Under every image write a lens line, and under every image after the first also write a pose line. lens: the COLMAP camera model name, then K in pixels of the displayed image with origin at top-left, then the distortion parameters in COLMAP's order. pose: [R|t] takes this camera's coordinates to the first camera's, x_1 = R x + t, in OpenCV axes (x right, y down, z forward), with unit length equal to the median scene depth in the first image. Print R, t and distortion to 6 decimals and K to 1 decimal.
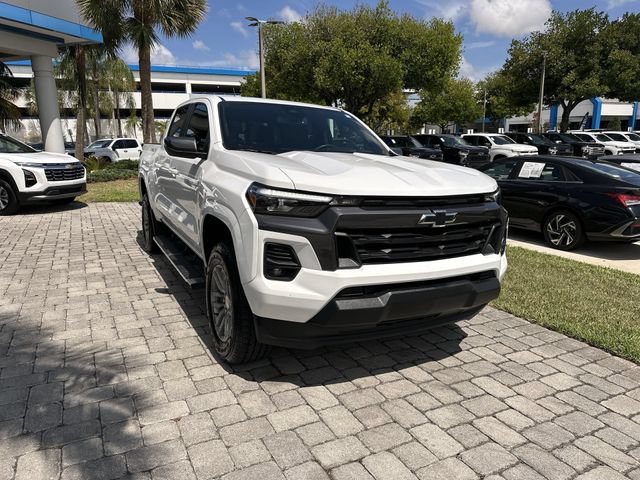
lens RADIAL K [[450.7, 0, 321.3], [0, 450.7, 244.6], [0, 0, 1]] dist [0.038599, -0.053528]
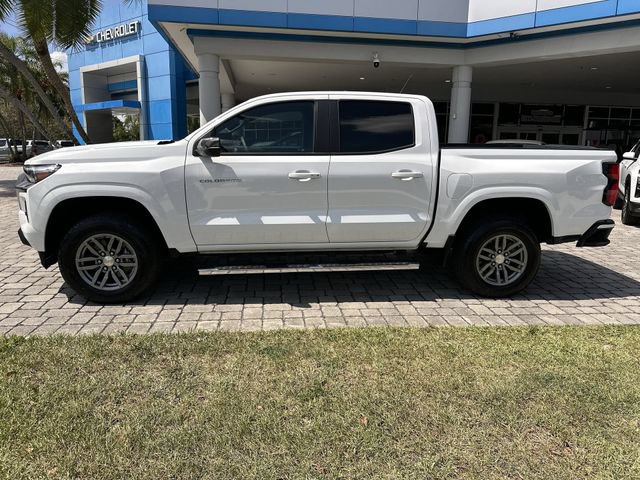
lens RADIAL K [[446.4, 0, 320.0], [0, 446.4, 240.0], [0, 0, 1]] dist [0.067938, -0.096629]
pose [[-0.363604, 0.174437, -0.915076, 1.105706], [-0.222445, 0.937636, 0.267126, -0.384082], [0.904605, 0.300682, -0.302126, 1.877666]]
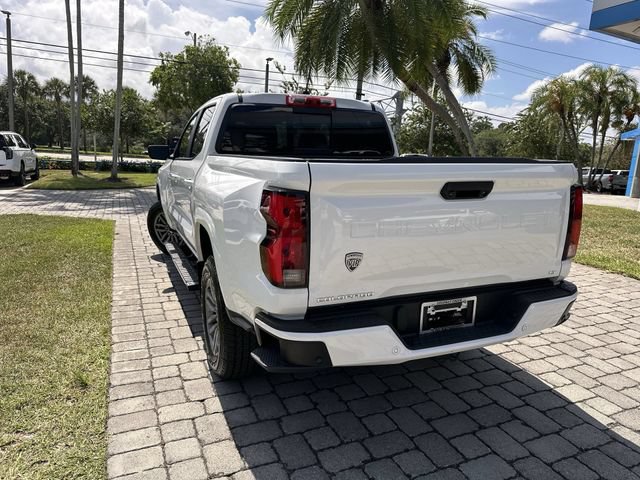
lens RADIAL K [[450.7, 0, 321.3], [0, 450.7, 244.6], [0, 0, 1]] dist [0.038599, -0.053528]
pose [[-0.995826, -0.064709, 0.064371, -0.420764], [-0.033846, 0.916769, 0.397982, -0.581987], [-0.084766, 0.394142, -0.915132, 2.669836]]
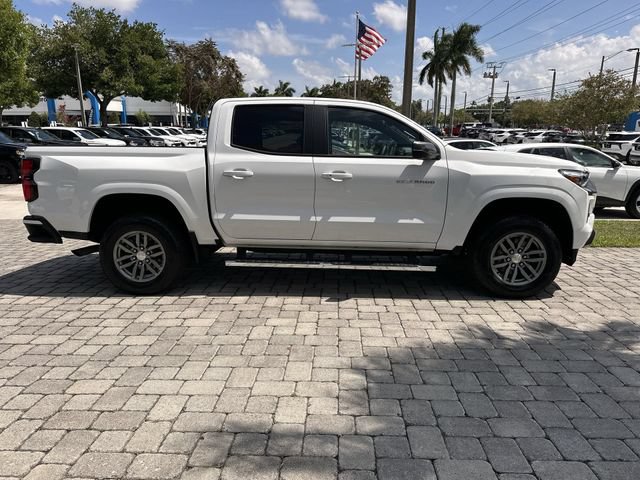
lens RADIAL K [[446.4, 0, 320.0], [0, 446.4, 240.0], [0, 0, 1]] dist [0.067938, -0.096629]
pose [[0.505451, -0.194252, 0.840706, -1.437796], [0.188026, 0.975711, 0.112400, -0.171275], [-0.842120, 0.101262, 0.529698, 0.645239]]
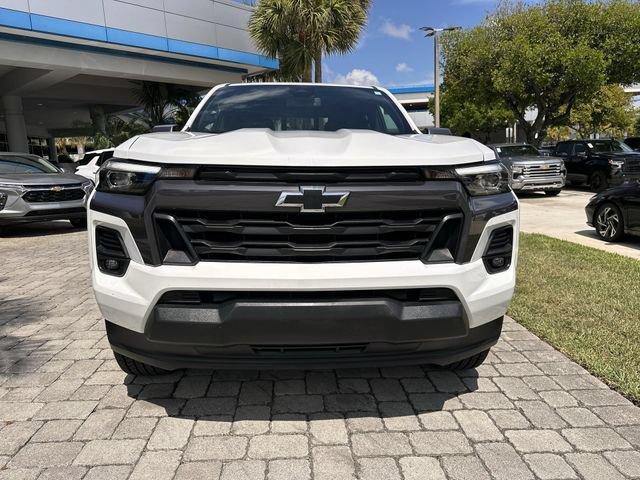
lens RADIAL K [[455.2, 0, 319.5], [0, 455.2, 241.7], [0, 0, 1]] dist [0.004240, -0.011385]
pose [[0.908350, 0.038545, -0.416432, 0.390607], [-0.057906, 0.997744, -0.033957, 0.018542], [0.414184, 0.054958, 0.908533, 0.284493]]
